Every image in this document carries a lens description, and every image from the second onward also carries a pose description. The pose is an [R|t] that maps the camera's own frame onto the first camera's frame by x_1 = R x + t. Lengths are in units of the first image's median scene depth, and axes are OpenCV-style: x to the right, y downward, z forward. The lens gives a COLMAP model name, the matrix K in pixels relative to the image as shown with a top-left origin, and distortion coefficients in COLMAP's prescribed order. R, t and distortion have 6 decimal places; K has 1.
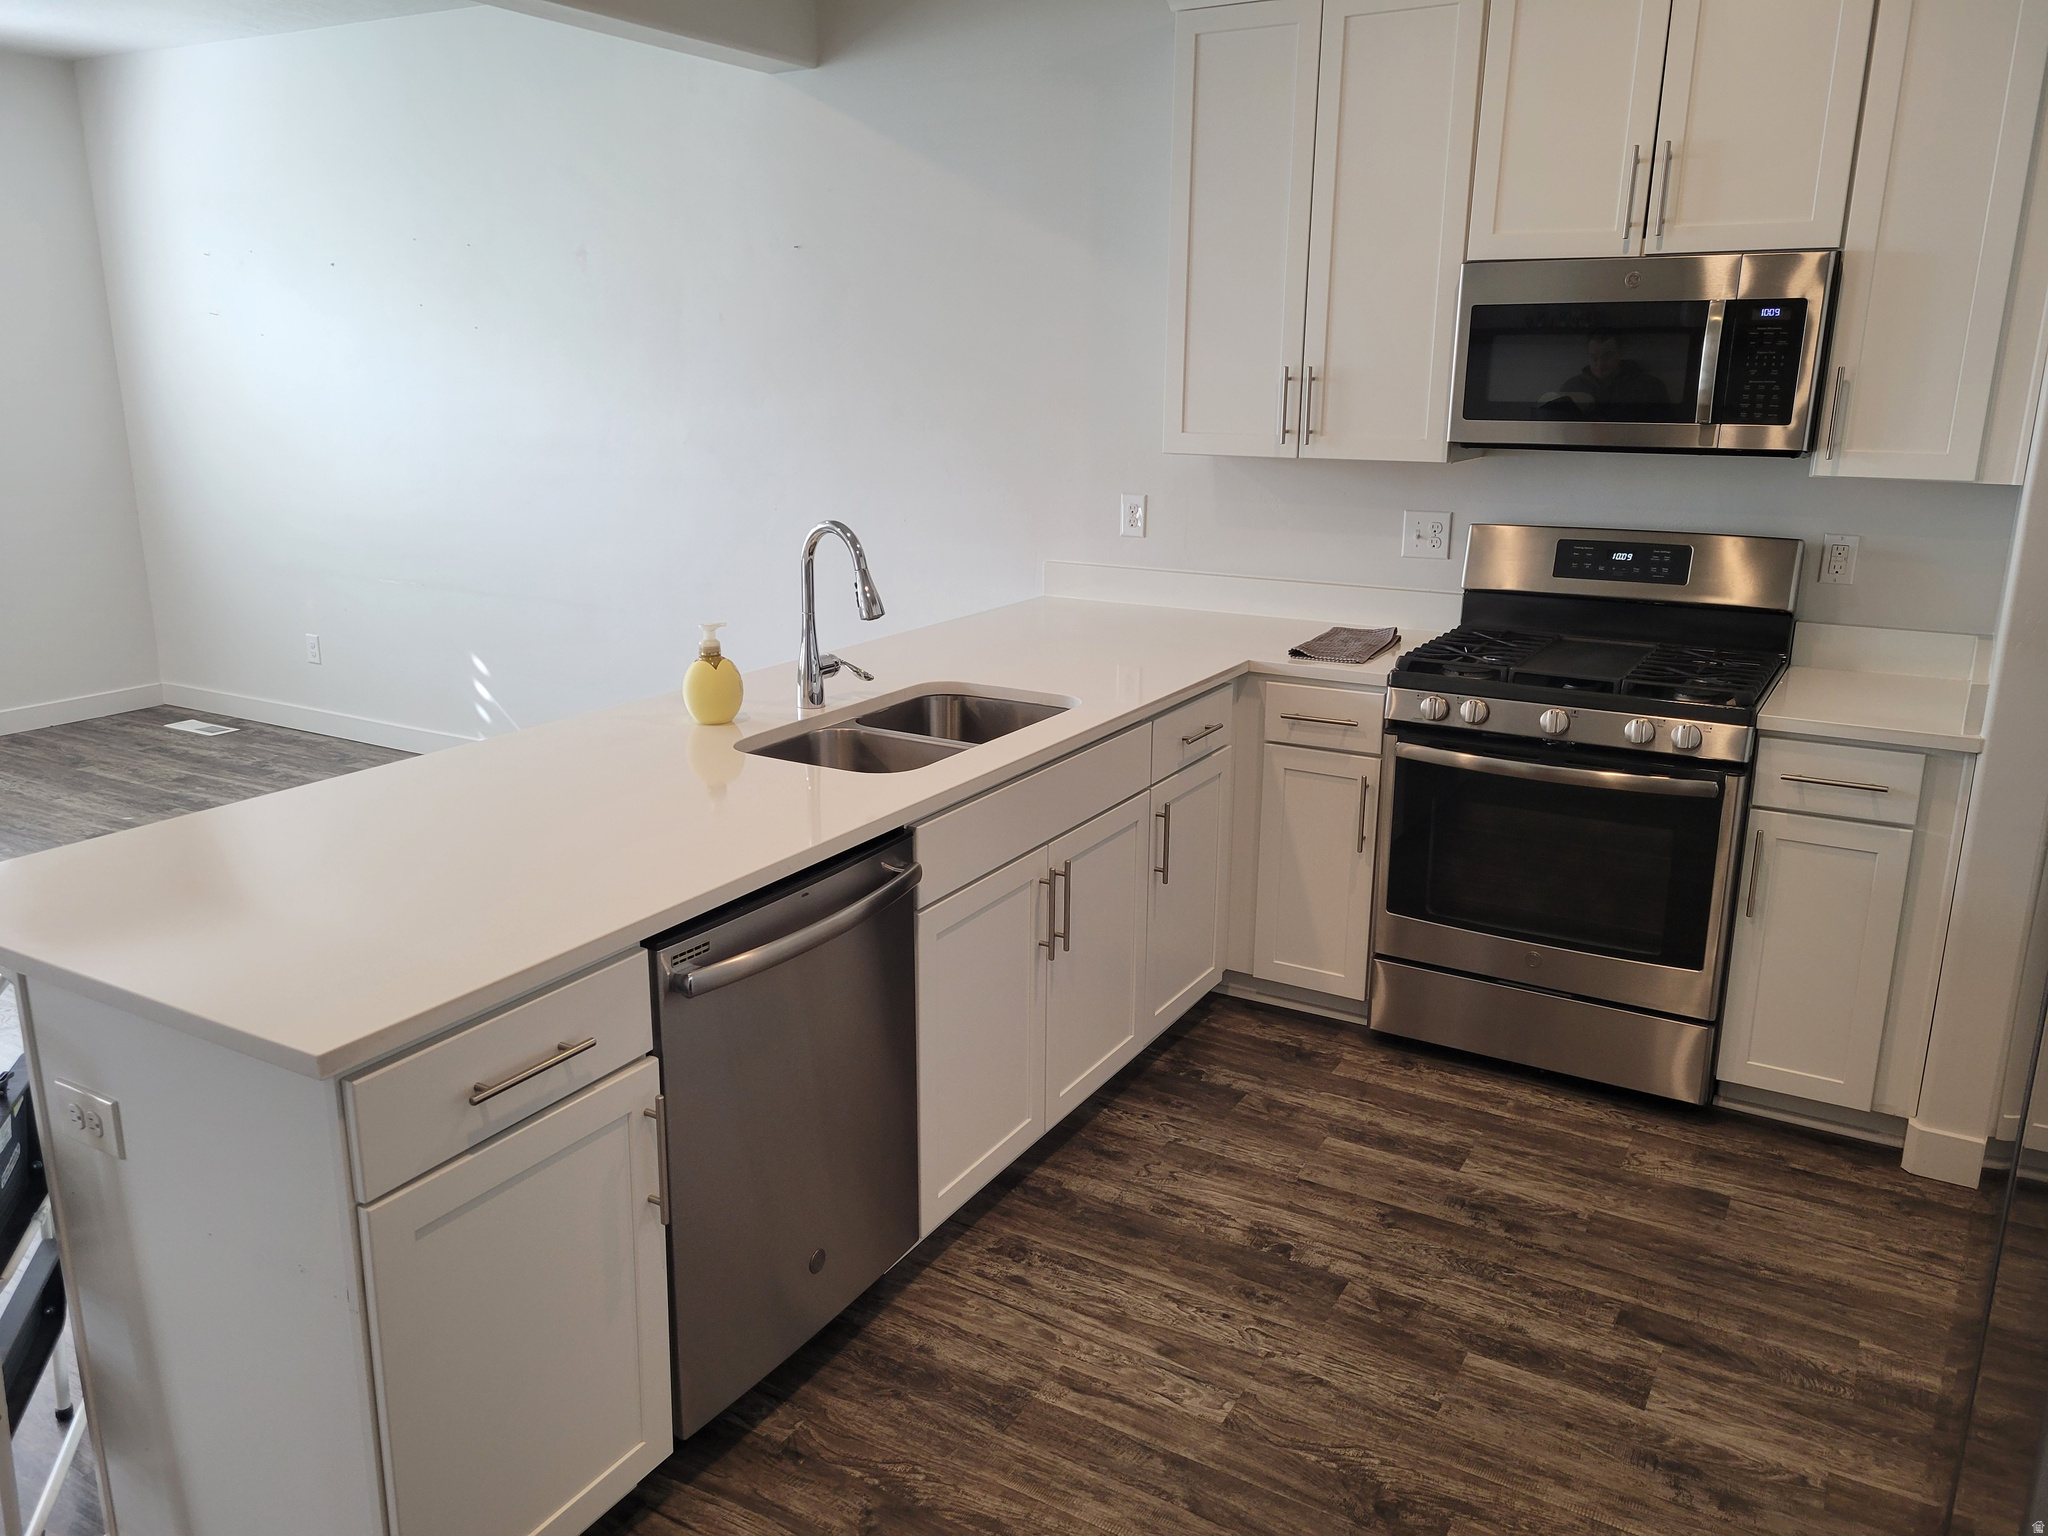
lens RADIAL K [[1533.0, 0, 1024.0], [0, 1533.0, 768.0], [0, 0, 1]] dist [0.074151, -0.062574]
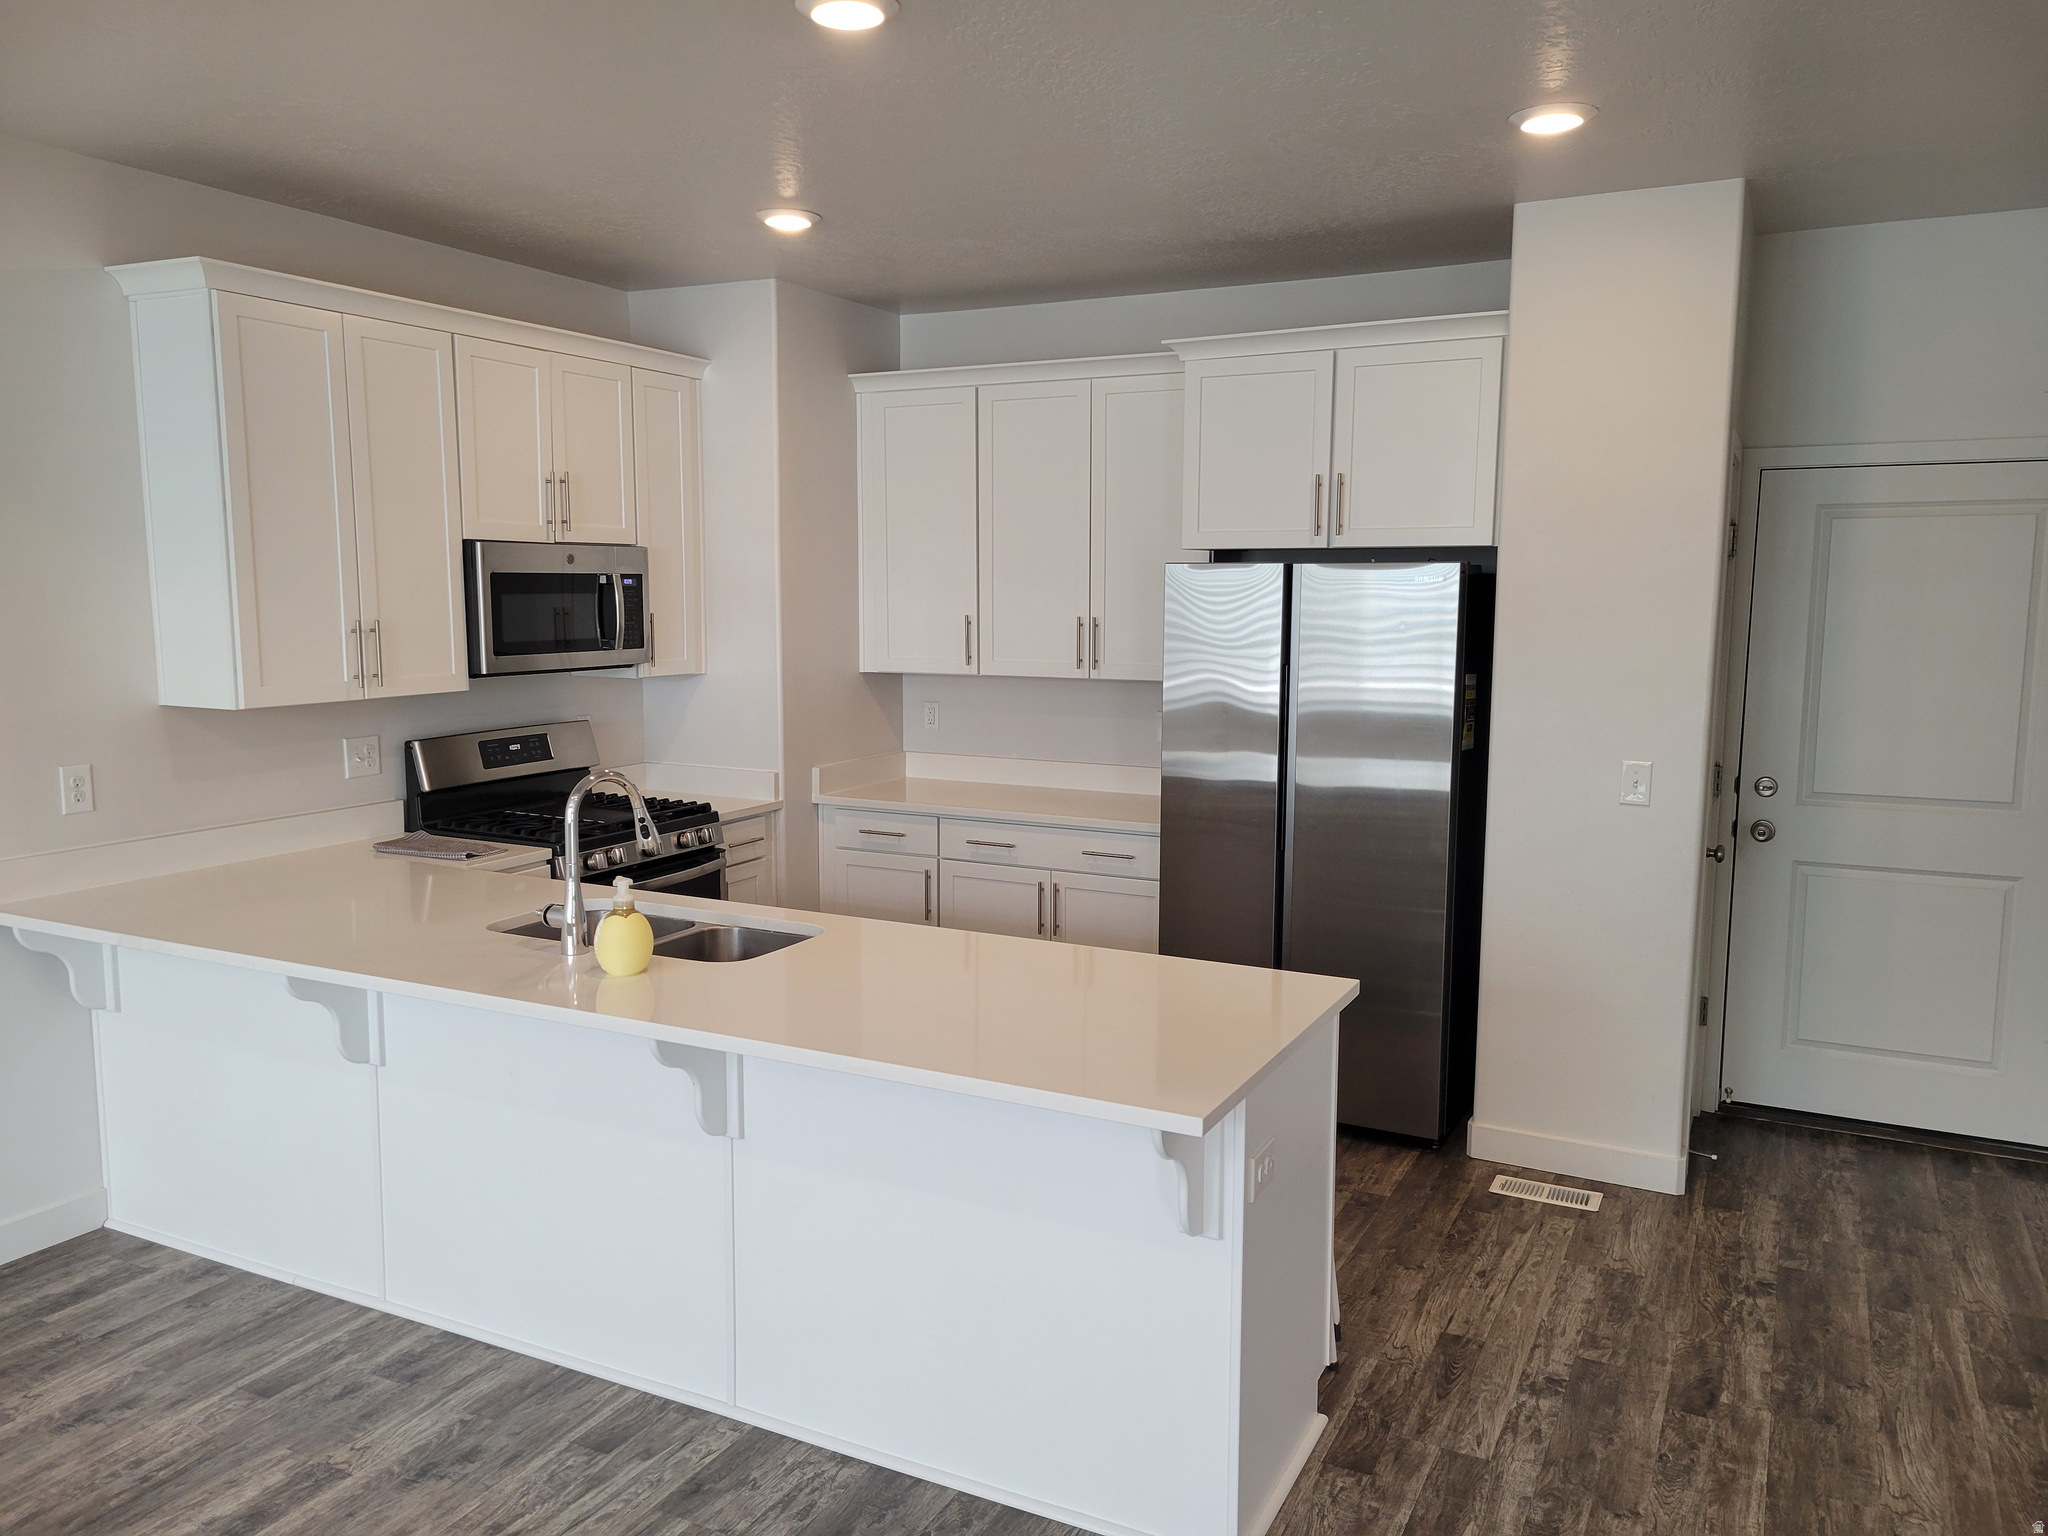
lens RADIAL K [[1492.5, 0, 1026.5], [0, 1492.5, 813.1], [0, 0, 1]] dist [0.007012, -0.000802]
pose [[-0.056103, -0.167400, 0.984291, -1.209144], [0.246422, 0.953024, 0.176128, -0.252070], [-0.967537, 0.252432, -0.012217, 0.729045]]
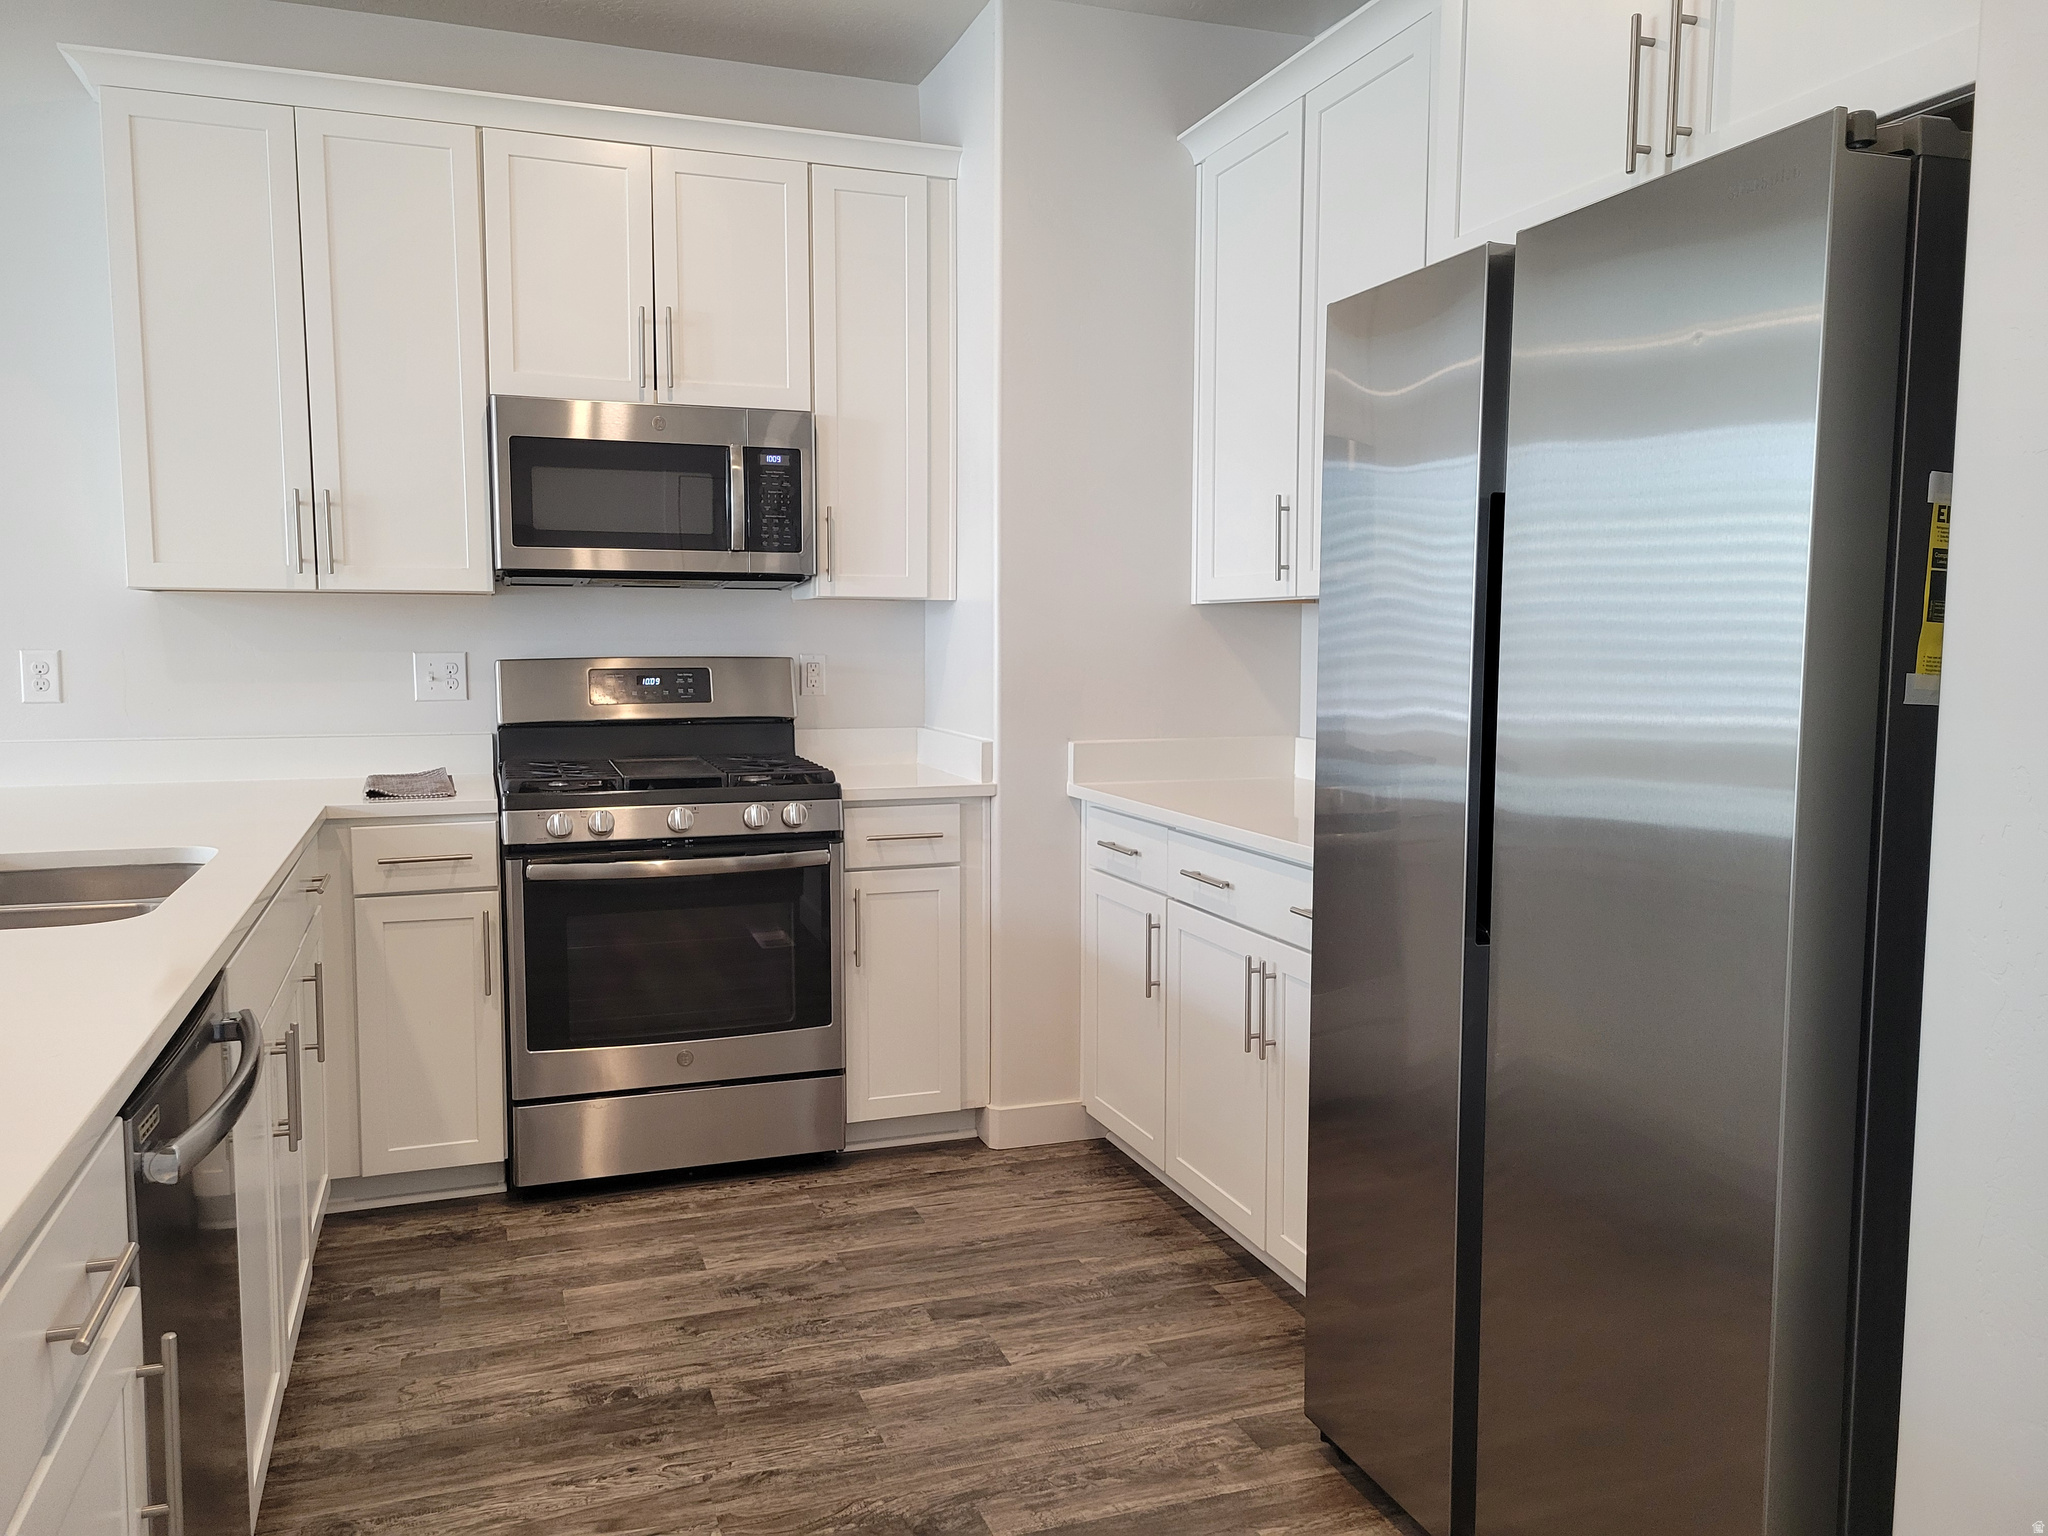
lens RADIAL K [[1533.0, 0, 1024.0], [0, 1533.0, 768.0], [0, 0, 1]] dist [0.074151, -0.062574]
pose [[0.646368, -0.076170, 0.759214, -0.327938], [0.199284, 0.977322, -0.071611, 0.063178], [-0.736542, 0.197586, 0.646889, 0.161371]]
